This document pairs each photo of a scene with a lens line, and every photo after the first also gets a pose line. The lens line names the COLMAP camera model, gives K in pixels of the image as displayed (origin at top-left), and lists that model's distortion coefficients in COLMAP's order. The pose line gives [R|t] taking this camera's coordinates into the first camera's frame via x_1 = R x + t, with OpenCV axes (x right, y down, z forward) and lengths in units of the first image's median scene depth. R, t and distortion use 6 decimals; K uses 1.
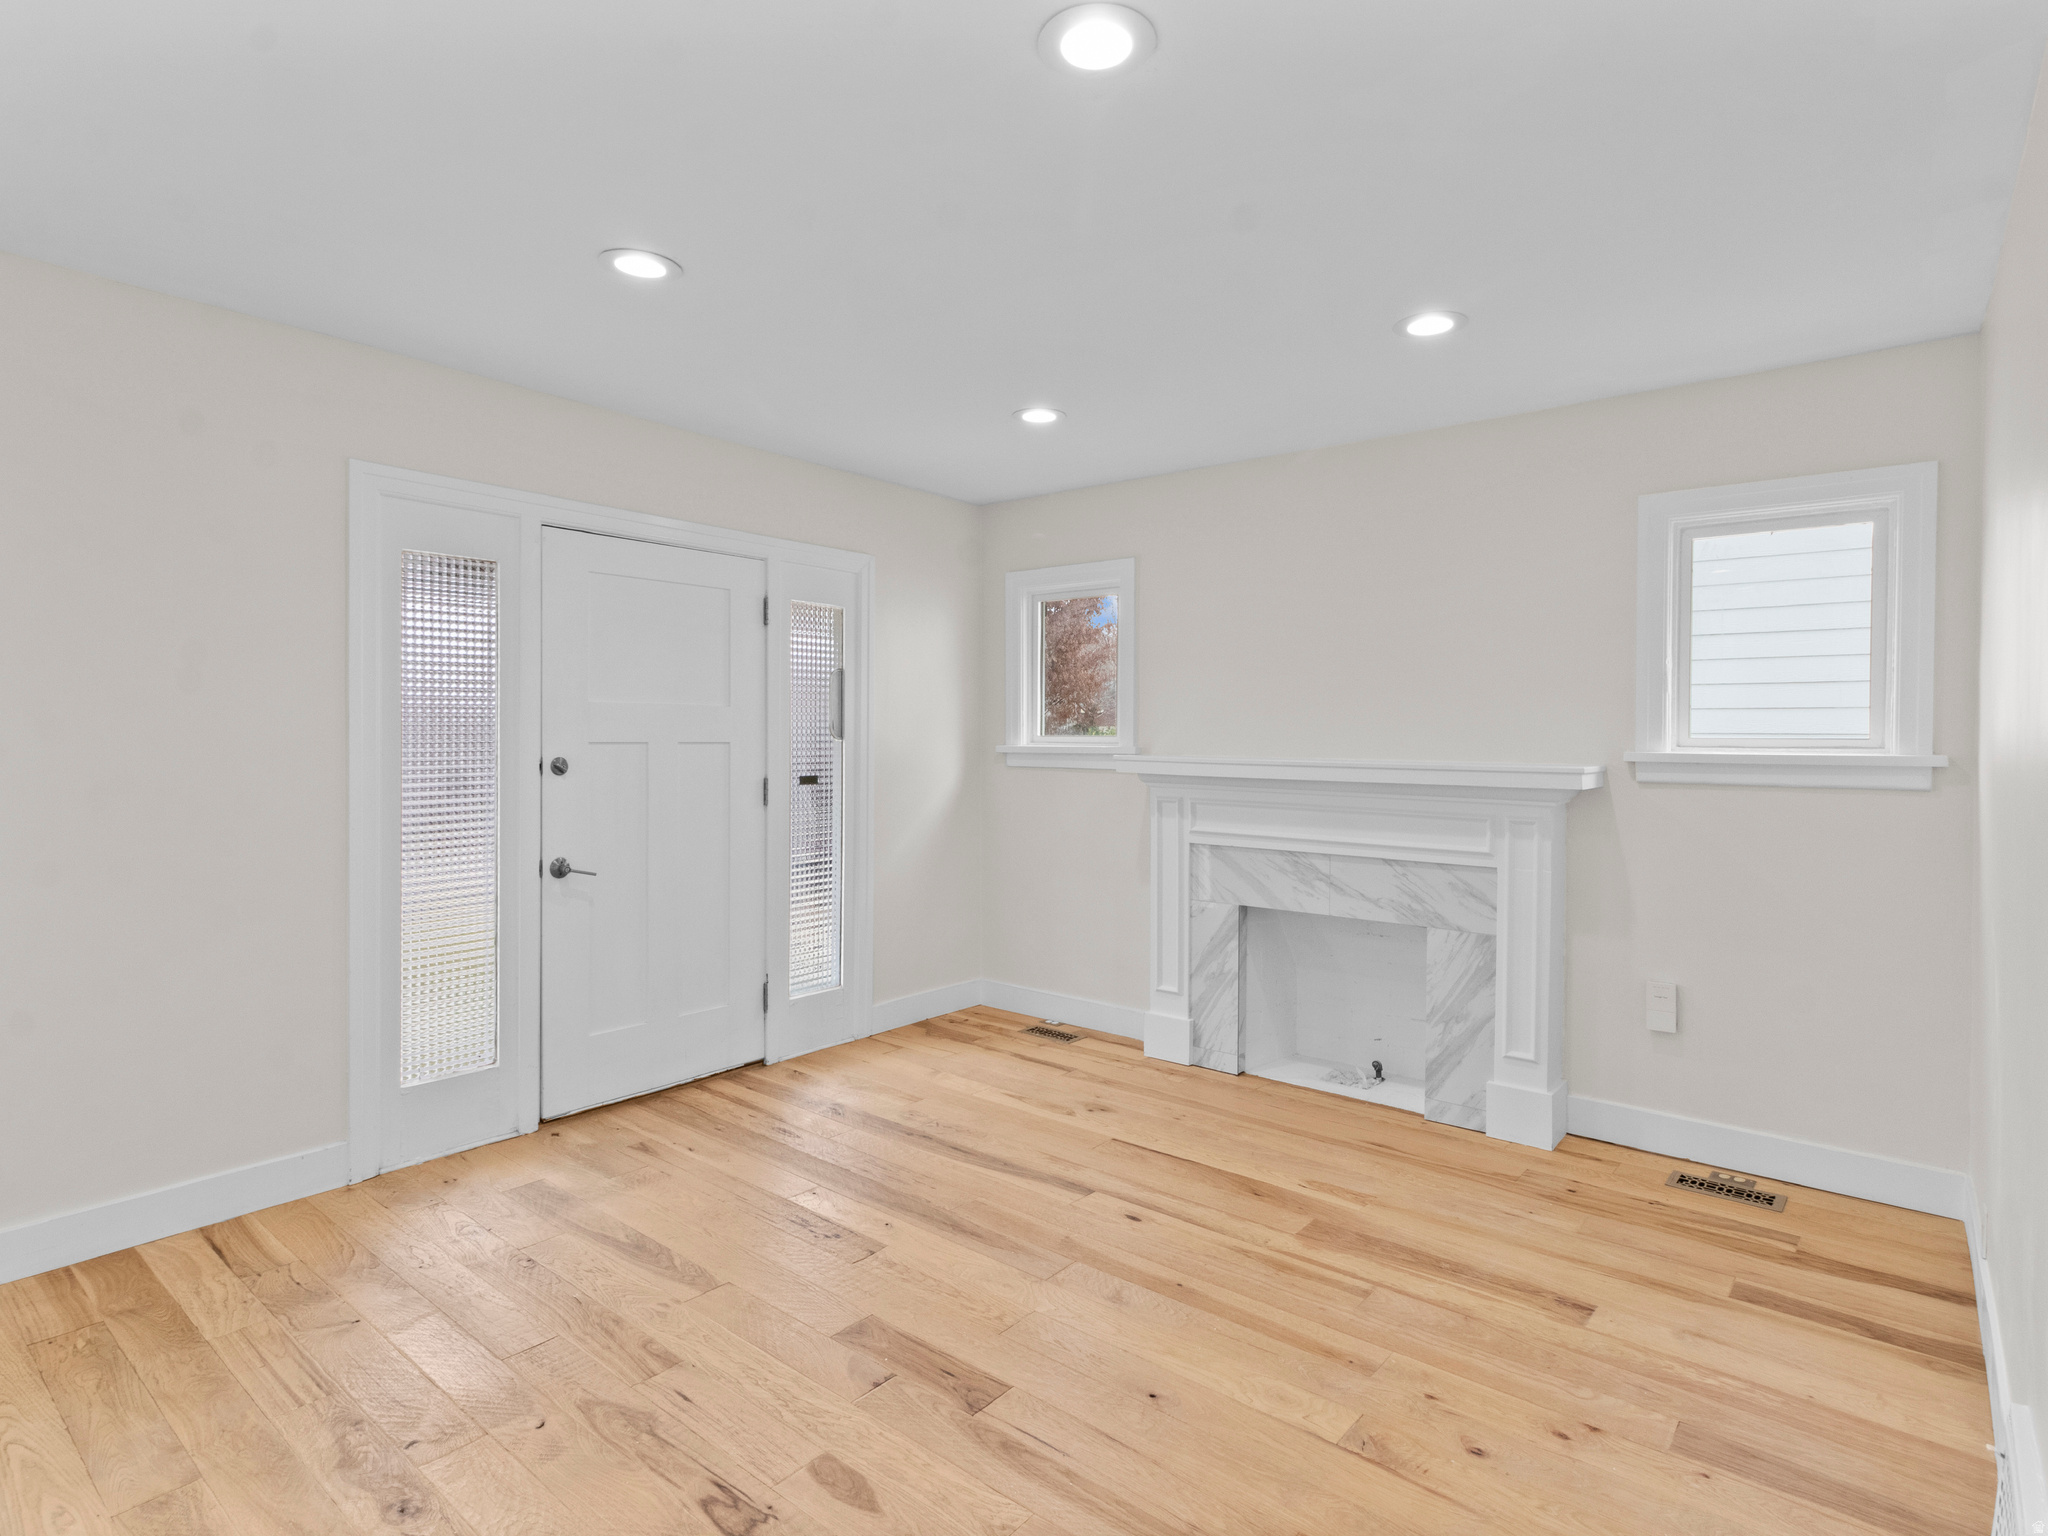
lens RADIAL K [[1084.3, 0, 1024.0], [0, 1084.3, 758.7], [0, 0, 1]] dist [0.000405, -0.000490]
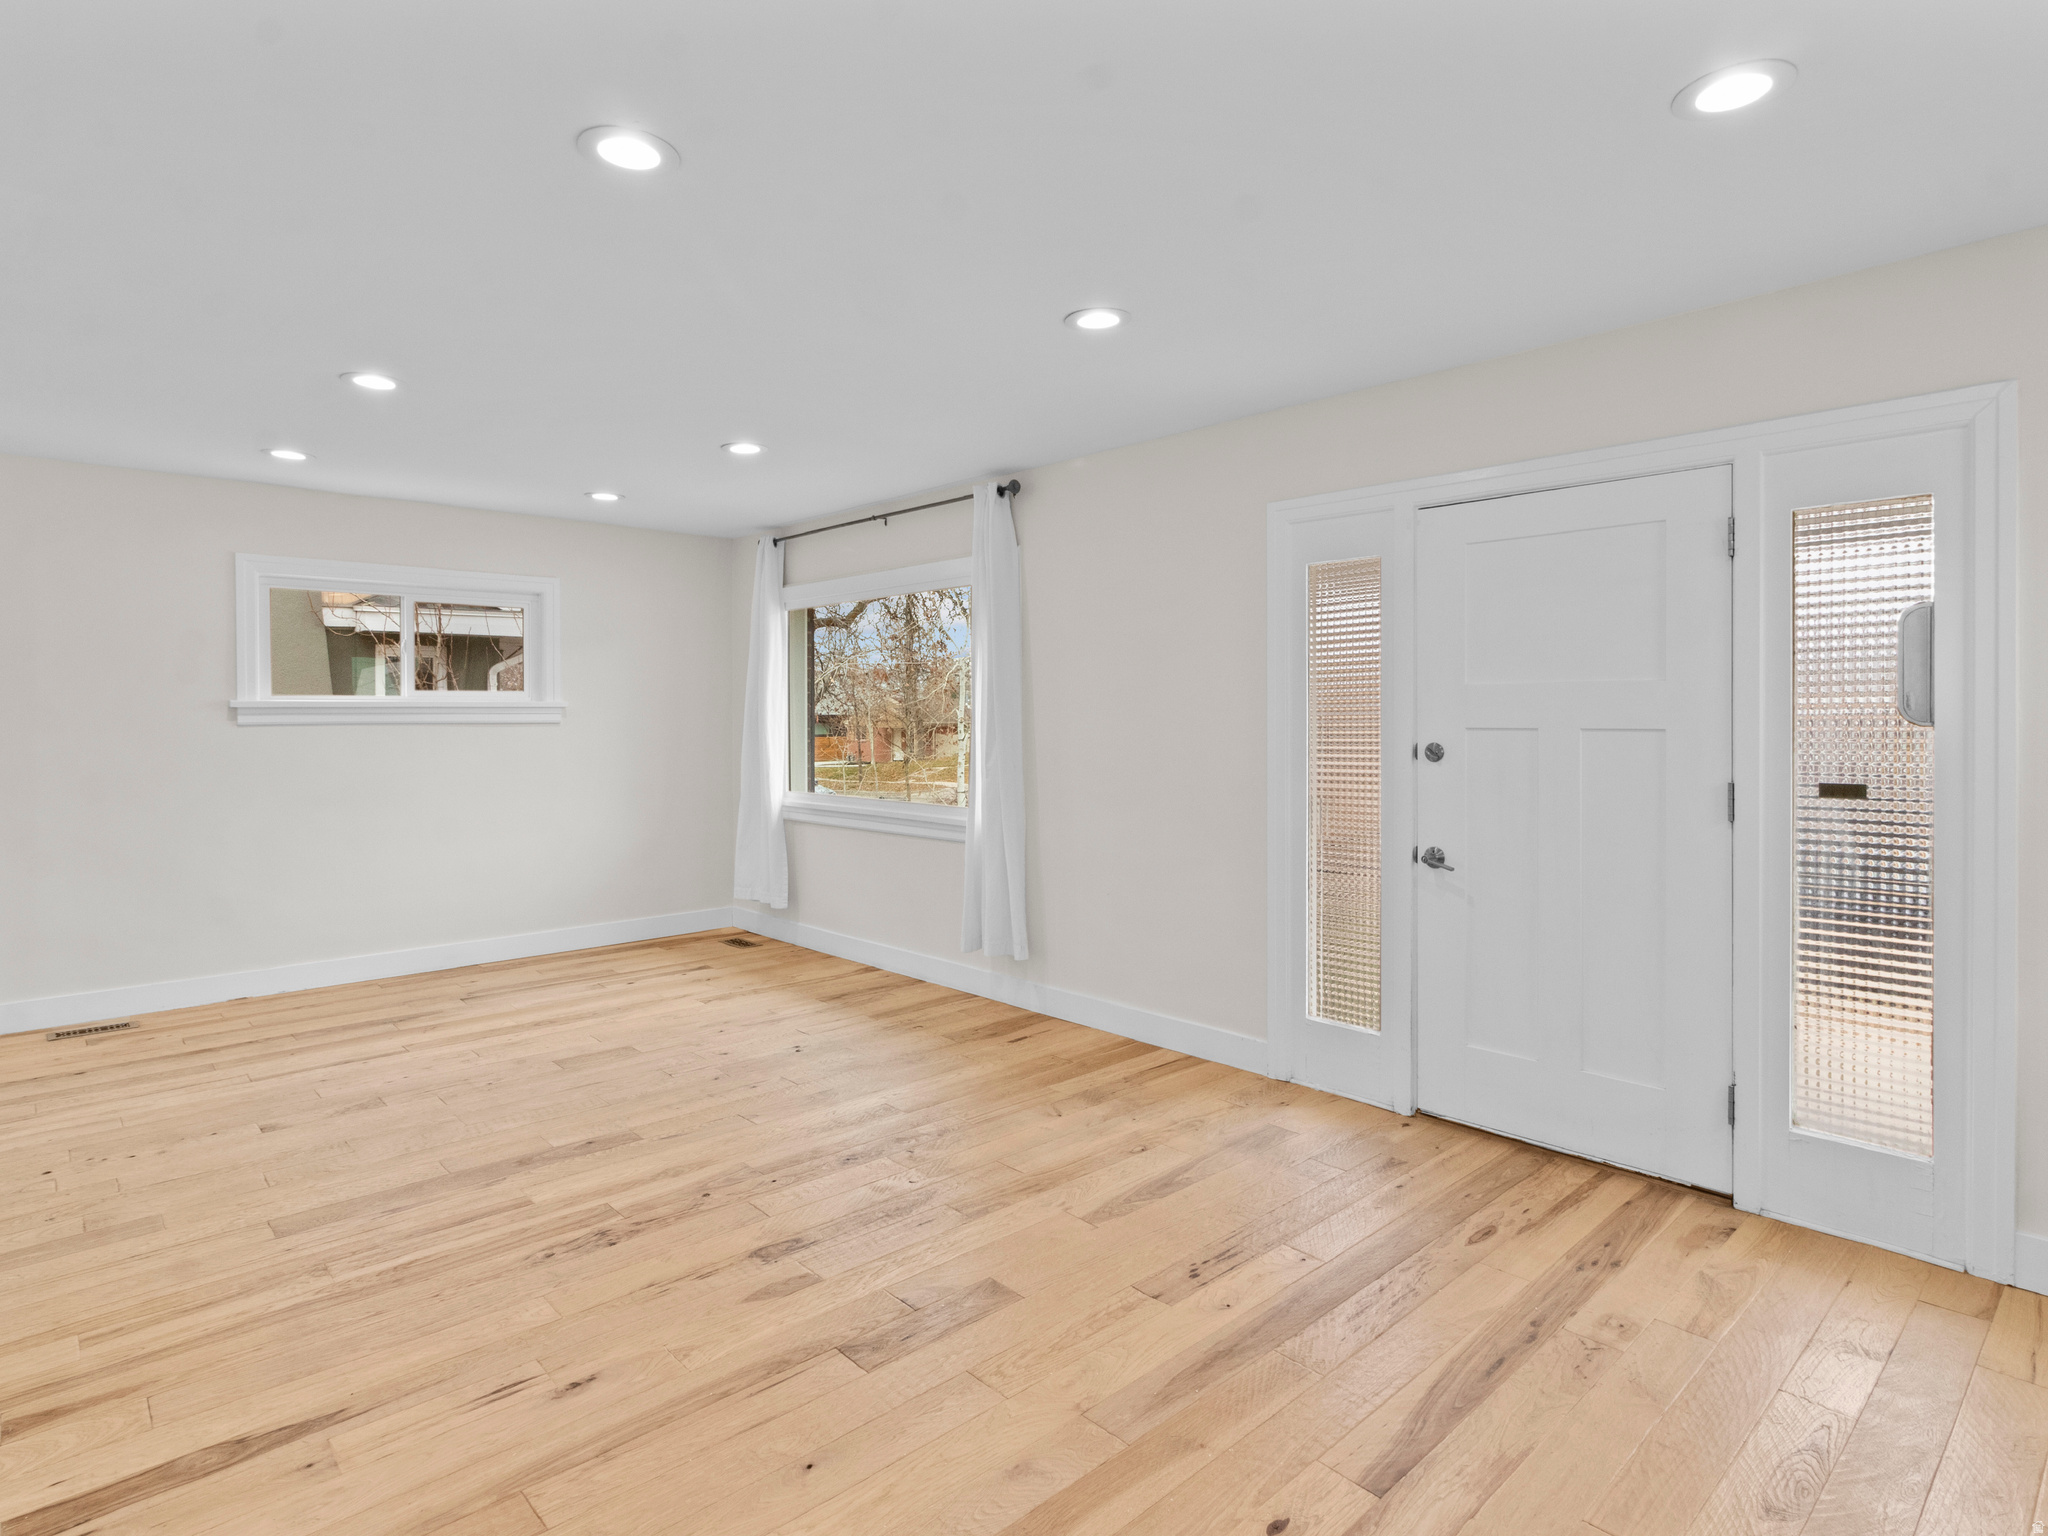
lens RADIAL K [[1084.3, 0, 1037.7], [0, 1084.3, 727.2], [0, 0, 1]] dist [0.000405, -0.000490]
pose [[-0.121584, -0.001456, -0.992580, 0.593305], [-0.023936, 0.999712, 0.001465, -0.008645], [0.992292, 0.023937, -0.121584, 0.785735]]
